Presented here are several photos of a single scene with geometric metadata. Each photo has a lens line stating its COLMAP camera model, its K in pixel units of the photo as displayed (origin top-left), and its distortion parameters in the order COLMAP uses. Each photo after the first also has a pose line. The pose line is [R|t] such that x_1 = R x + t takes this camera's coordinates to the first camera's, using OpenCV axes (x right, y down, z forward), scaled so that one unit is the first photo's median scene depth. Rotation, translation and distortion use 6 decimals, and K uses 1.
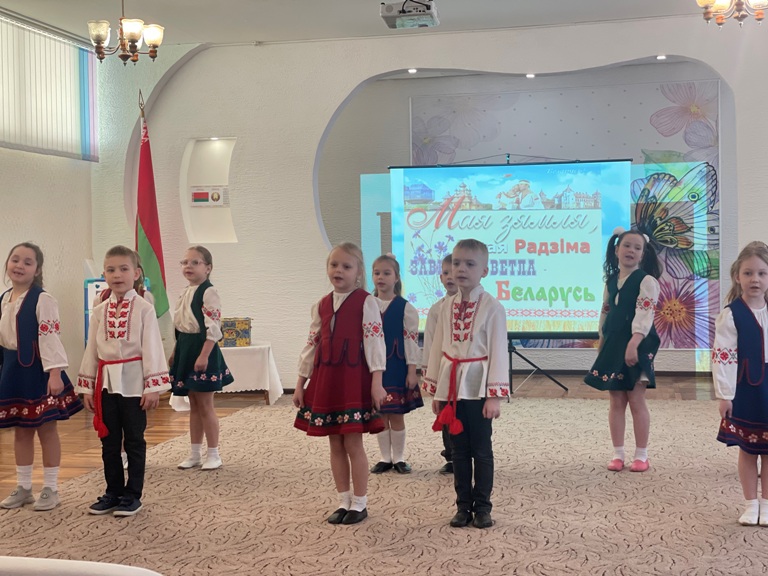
lens RADIAL K [[1156.4, 0, 381.6], [0, 1156.4, 287.2], [0, 0, 1]] dist [0.106535, 0.000000]
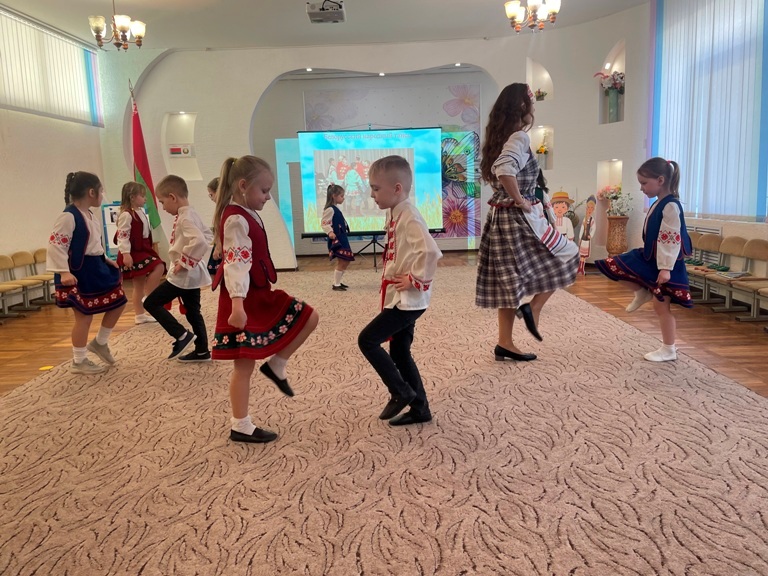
lens RADIAL K [[586.7, 0, 392.2], [0, 586.7, 283.6], [0, 0, 1]] dist [0.055176, -0.047539]
pose [[0.978847, -0.049852, 0.198425, -0.036707], [0.024757, 0.991594, 0.127000, 0.006223], [-0.203088, -0.119401, 0.971853, 0.136990]]
